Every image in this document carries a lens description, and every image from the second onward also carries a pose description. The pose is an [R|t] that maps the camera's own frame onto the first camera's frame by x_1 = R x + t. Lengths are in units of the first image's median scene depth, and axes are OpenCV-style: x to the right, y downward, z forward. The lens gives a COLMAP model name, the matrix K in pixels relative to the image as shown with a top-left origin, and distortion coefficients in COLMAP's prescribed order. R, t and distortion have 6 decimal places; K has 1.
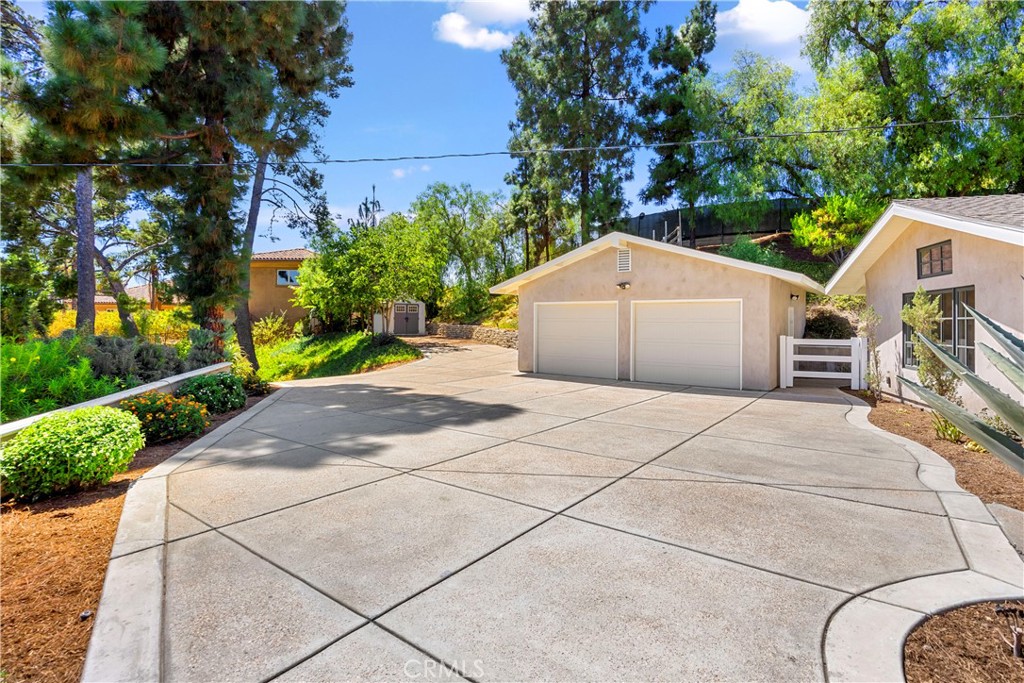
lens RADIAL K [[495.5, 0, 513.5], [0, 495.5, 333.4], [0, 0, 1]] dist [-0.004956, -0.001232]
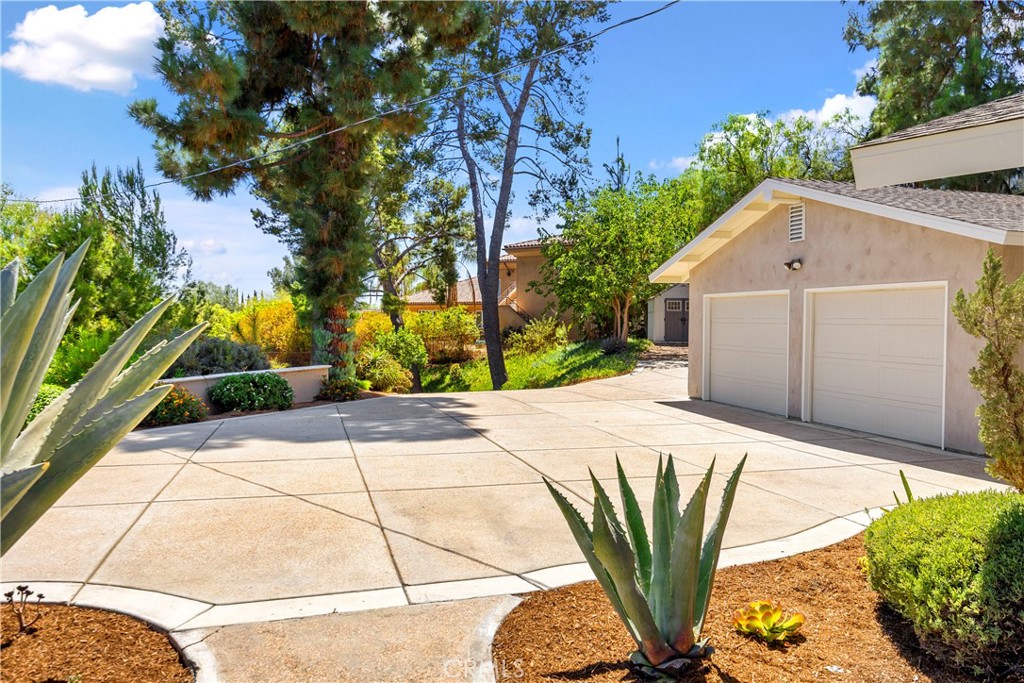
lens RADIAL K [[738.5, 0, 512.7], [0, 738.5, 349.8], [0, 0, 1]] dist [0.003704, -0.000494]
pose [[0.804416, 0.023727, -0.593592, 0.455652], [-0.018330, 0.999718, 0.015121, 0.001156], [0.593783, -0.001283, 0.804624, 0.056872]]
